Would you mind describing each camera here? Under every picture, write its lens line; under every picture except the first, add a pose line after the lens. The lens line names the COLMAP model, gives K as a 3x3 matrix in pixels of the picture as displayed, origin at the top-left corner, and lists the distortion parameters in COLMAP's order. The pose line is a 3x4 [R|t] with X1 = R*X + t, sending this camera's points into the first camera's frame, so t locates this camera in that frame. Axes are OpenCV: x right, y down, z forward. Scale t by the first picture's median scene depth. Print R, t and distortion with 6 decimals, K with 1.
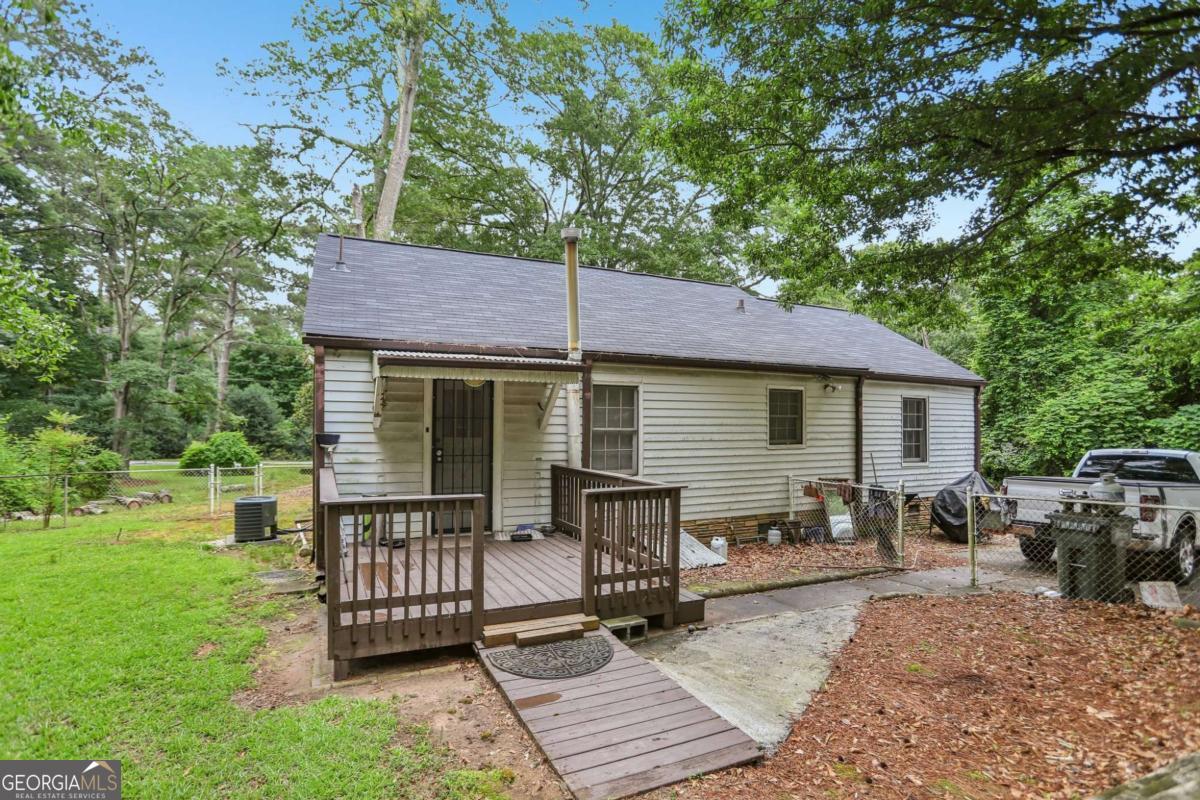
lens RADIAL K [[588.0, 0, 601.8], [0, 588.0, 408.7], [0, 0, 1]] dist [-0.085489, 0.043537]
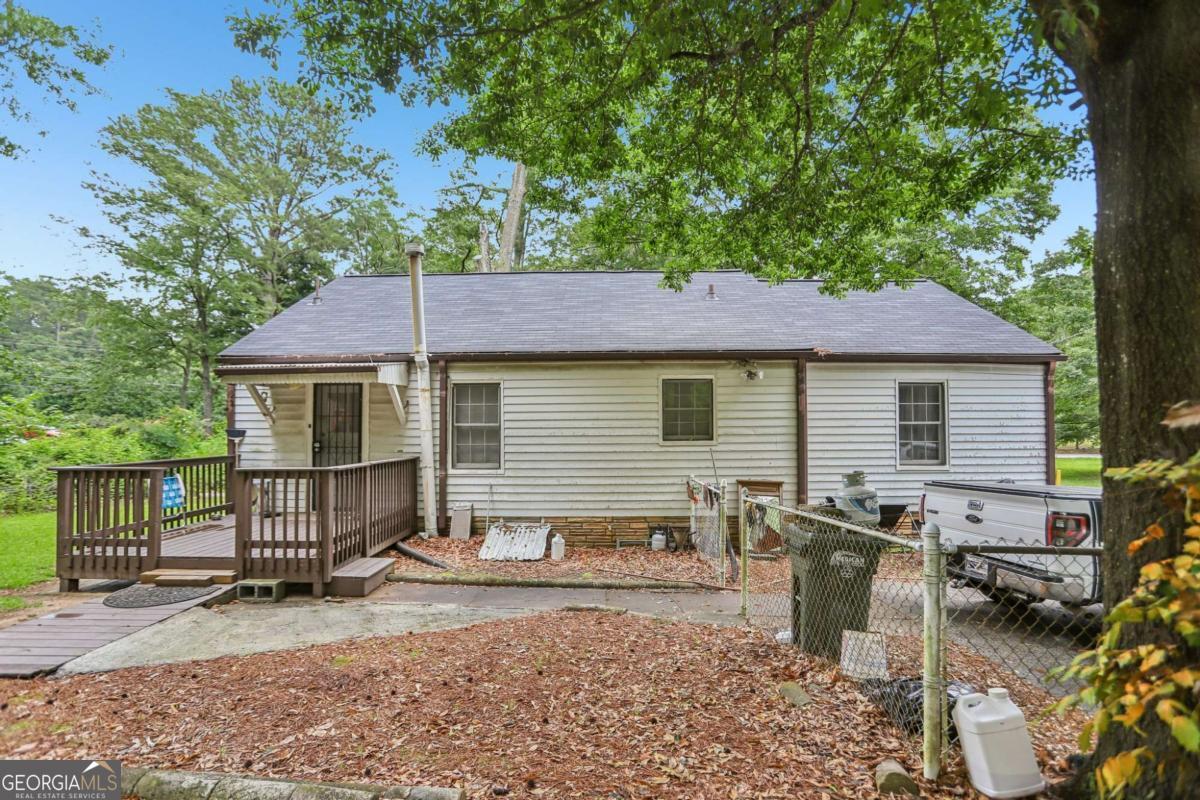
lens RADIAL K [[574.4, 0, 595.9], [0, 574.4, 414.6], [0, 0, 1]] dist [-0.081573, 0.037401]
pose [[0.893986, -0.024654, -0.447416, 0.719548], [0.021159, 0.999694, -0.012808, 0.036932], [0.447595, 0.001983, 0.894234, 0.188267]]
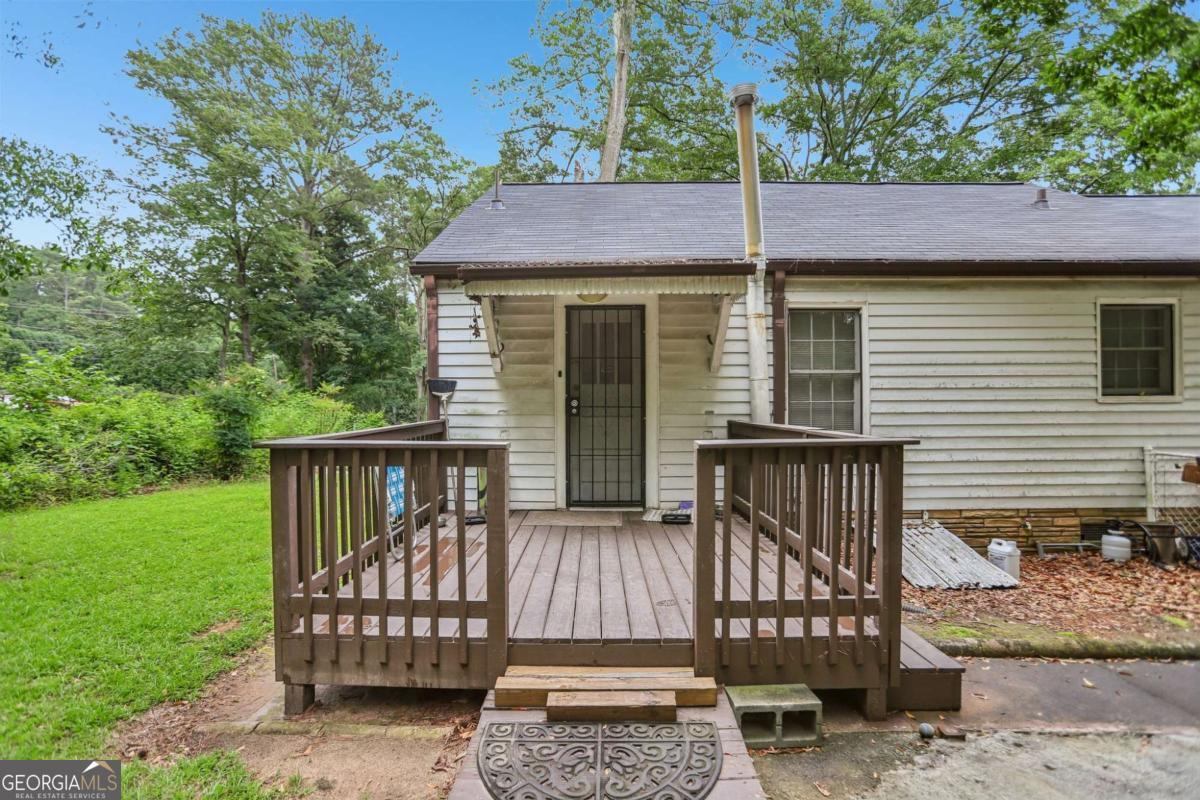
lens RADIAL K [[560.8, 0, 592.7], [0, 560.8, 401.7], [0, 0, 1]] dist [-0.074553, 0.032558]
pose [[0.896198, -0.013201, -0.443458, 0.071191], [0.021812, 0.999659, 0.014322, 0.058923], [0.443118, -0.022508, 0.896181, 0.313749]]
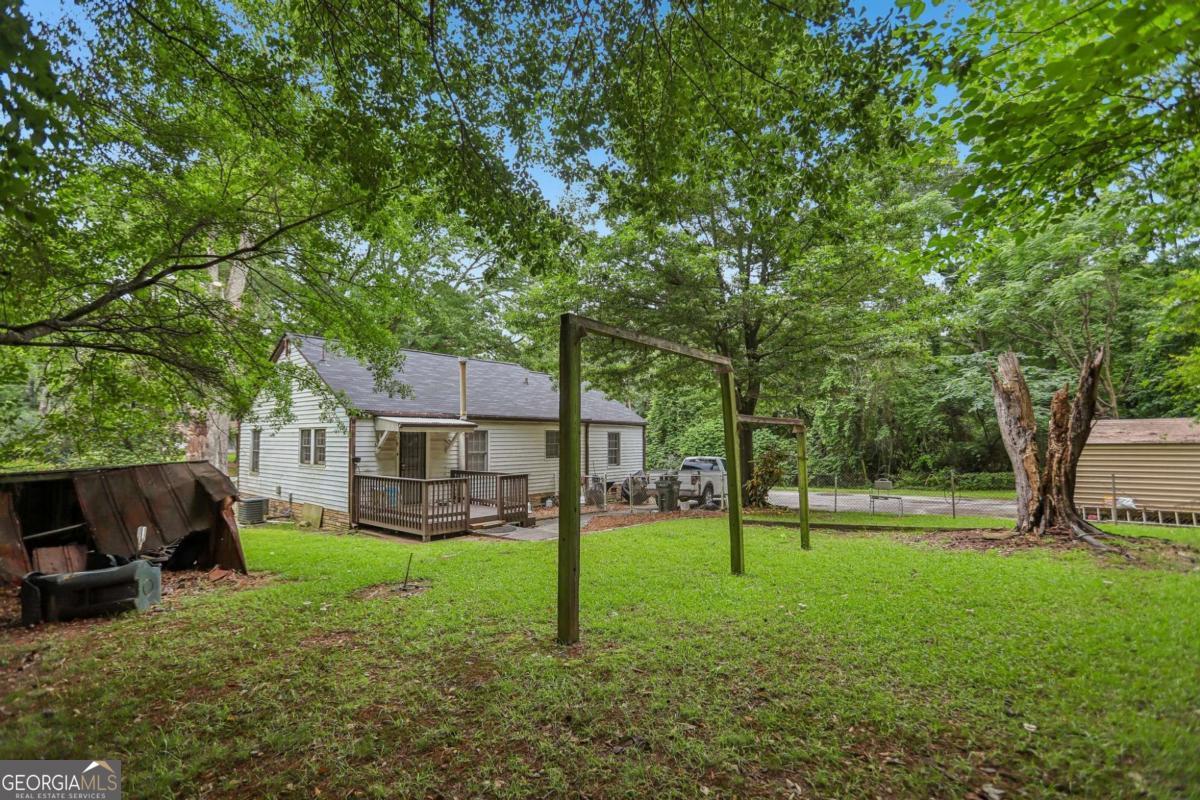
lens RADIAL K [[560.8, 0, 592.7], [0, 560.8, 401.7], [0, 0, 1]] dist [-0.074553, 0.032558]
pose [[0.904532, 0.018399, 0.426008, -0.475260], [0.000089, 0.999060, -0.043337, -0.059575], [-0.426405, 0.039238, 0.903681, -0.992120]]
